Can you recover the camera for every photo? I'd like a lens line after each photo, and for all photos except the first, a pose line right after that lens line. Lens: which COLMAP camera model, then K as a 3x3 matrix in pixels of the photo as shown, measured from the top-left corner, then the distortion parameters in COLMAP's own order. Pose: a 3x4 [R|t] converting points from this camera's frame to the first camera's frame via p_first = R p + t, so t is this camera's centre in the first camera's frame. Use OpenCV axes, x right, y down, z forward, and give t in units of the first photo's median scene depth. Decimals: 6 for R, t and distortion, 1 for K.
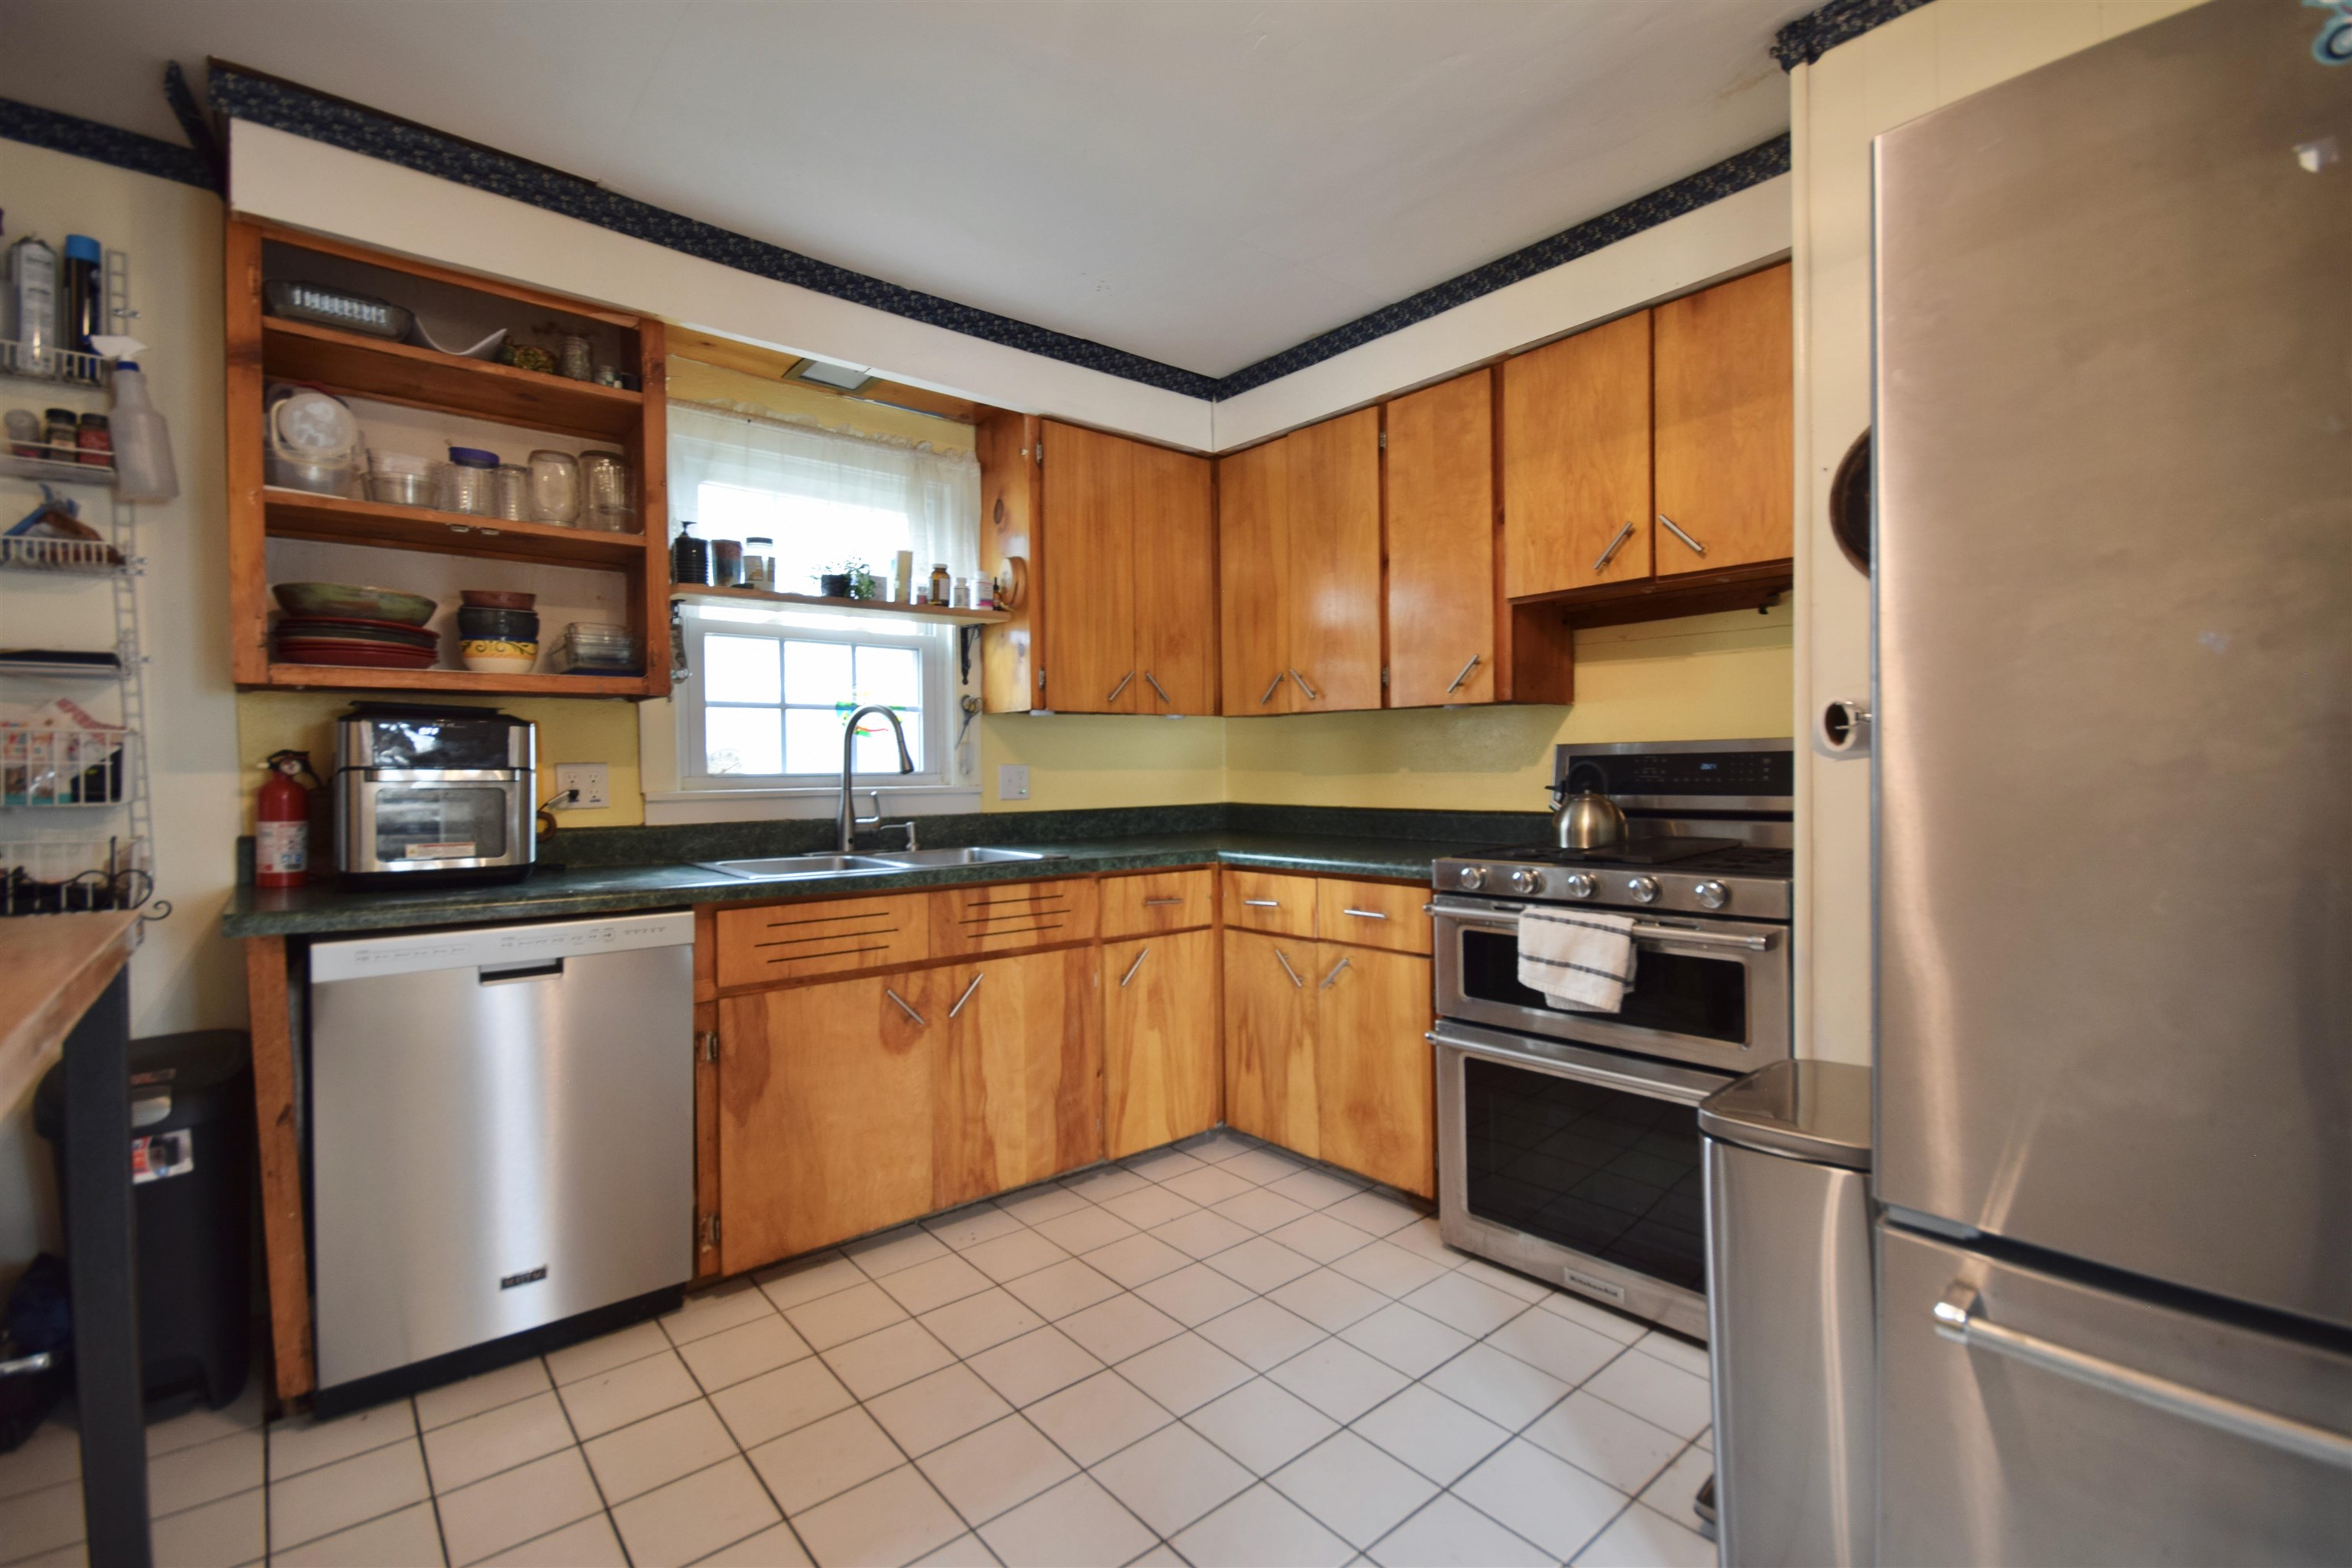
lens RADIAL K [[1037.1, 0, 1168.5], [0, 1037.1, 779.1], [0, 0, 1]] dist [-0.004626, -0.001064]
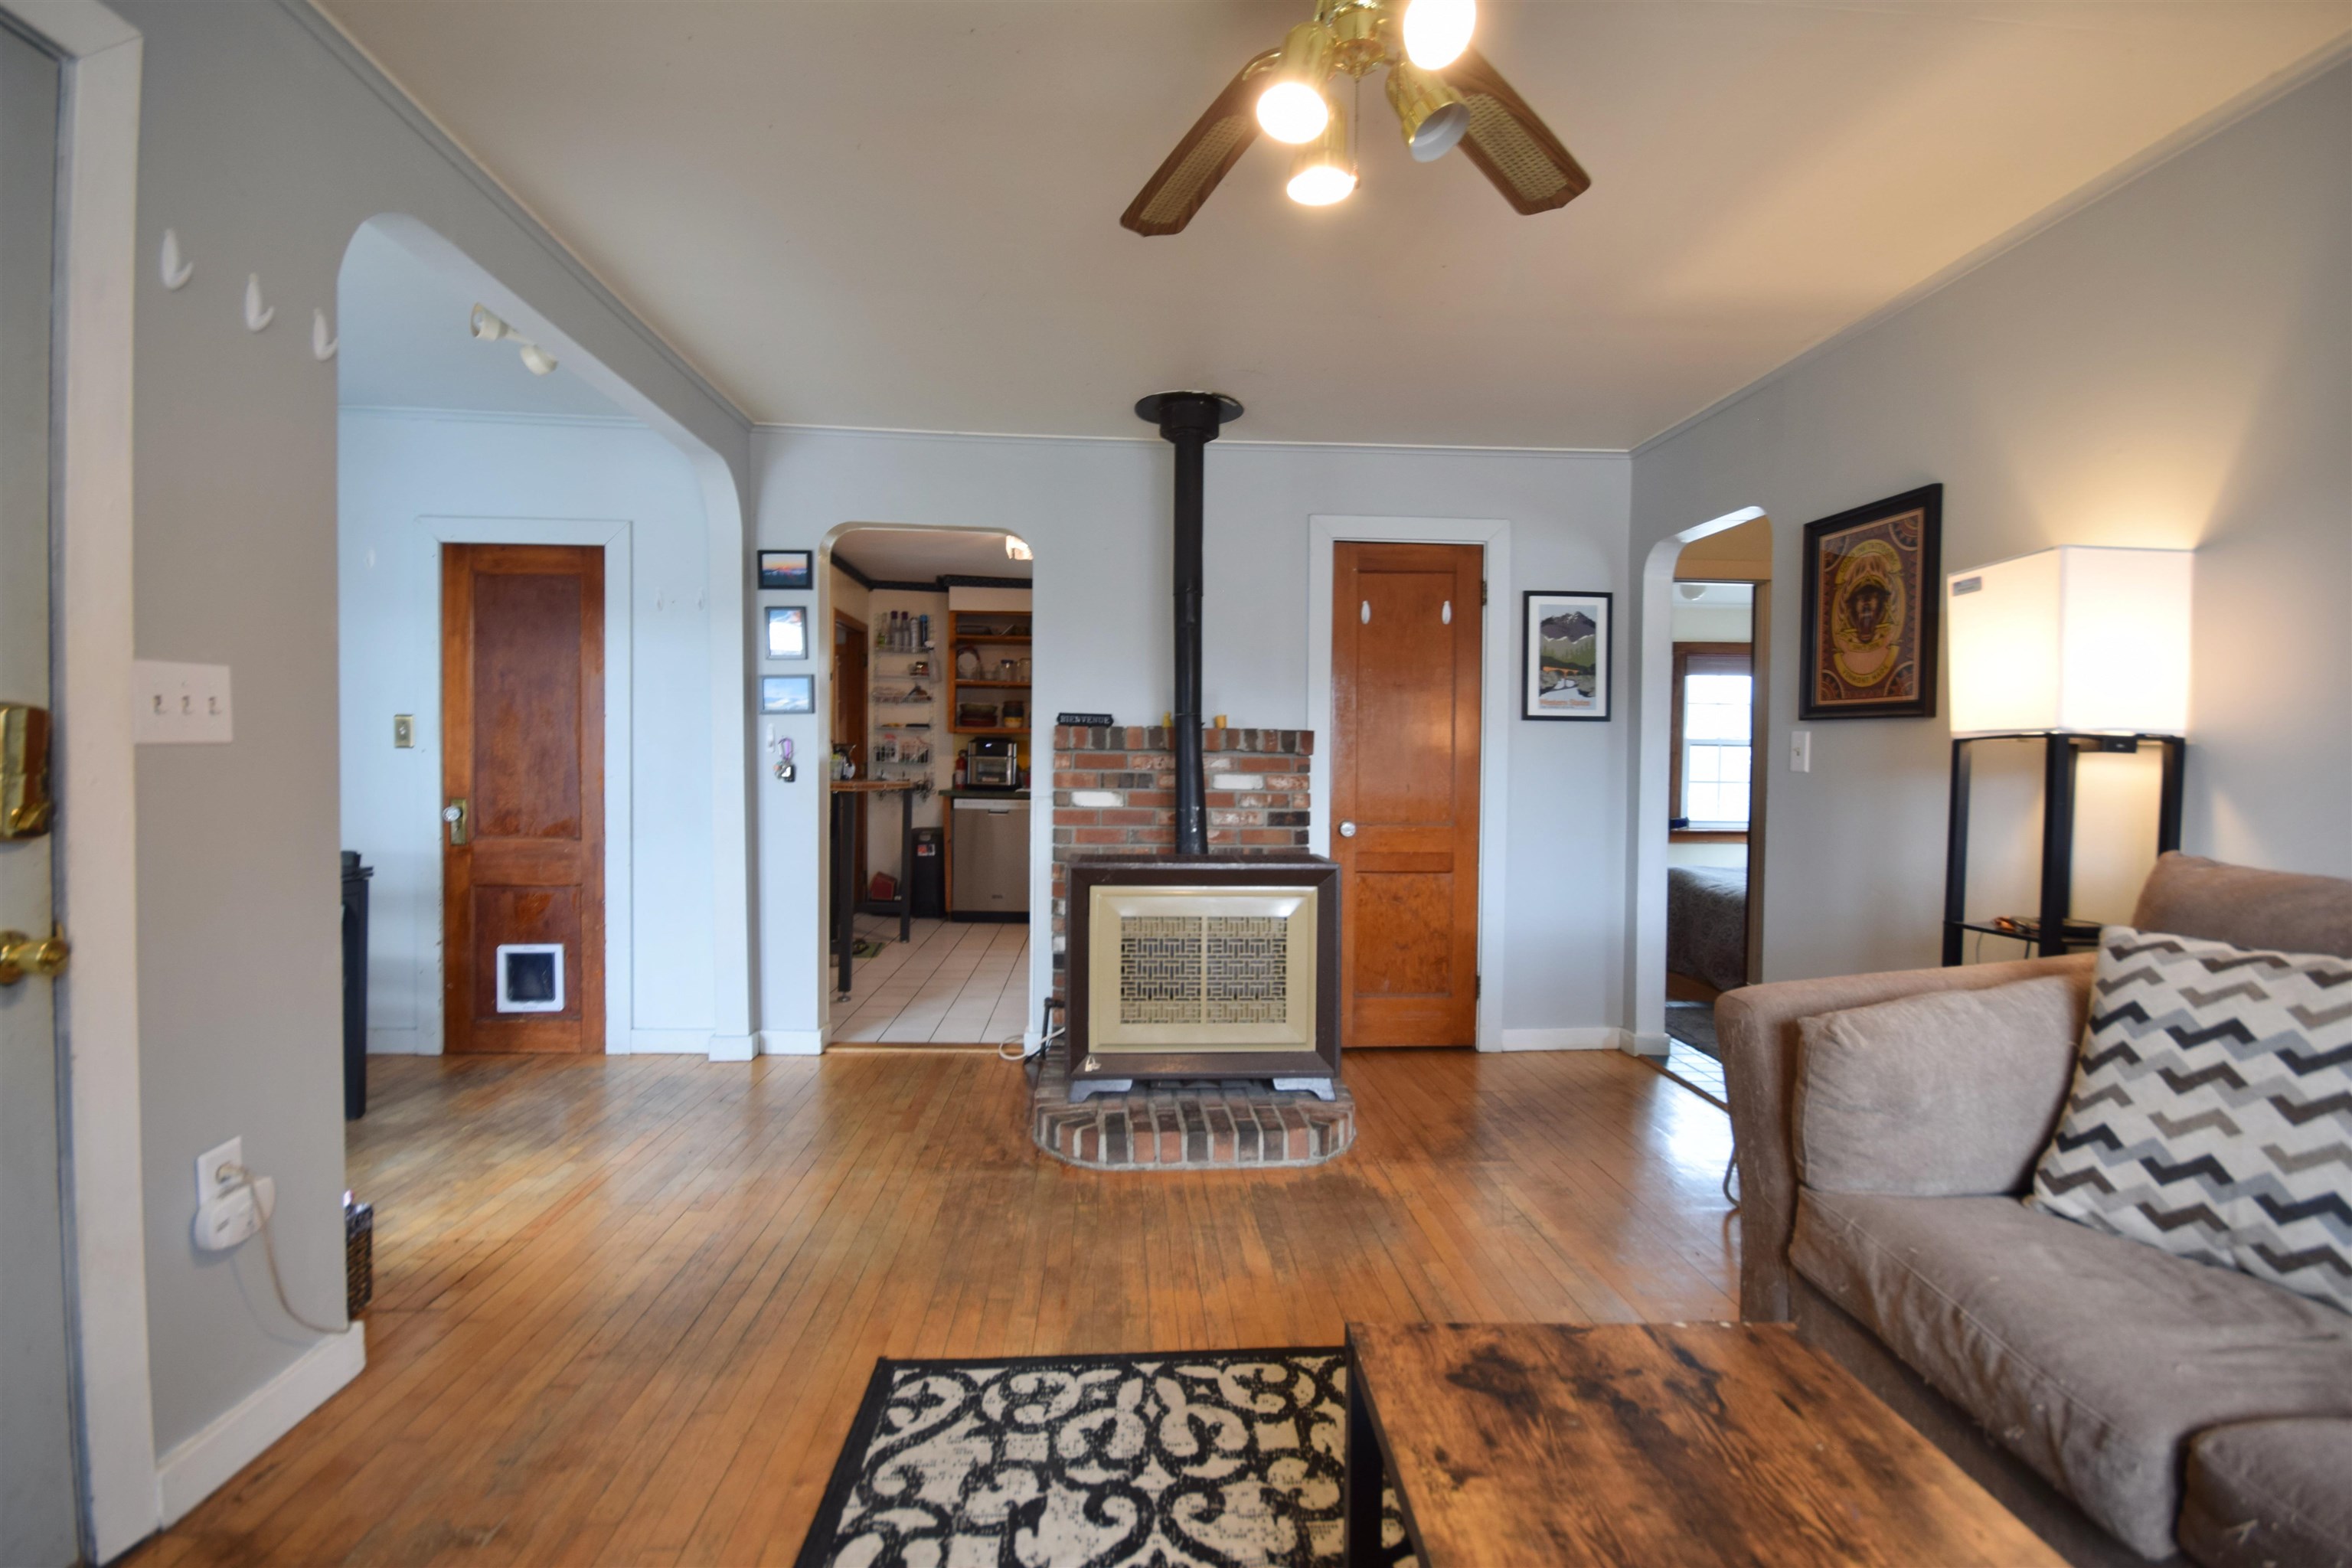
lens RADIAL K [[1037.1, 0, 1183.9], [0, 1037.1, 778.1], [0, 0, 1]] dist [-0.004626, -0.001064]
pose [[0.805104, 0.035193, -0.592088, 2.011371], [-0.027496, 0.999379, 0.022013, -0.033517], [0.592495, -0.001443, 0.805573, -1.523860]]
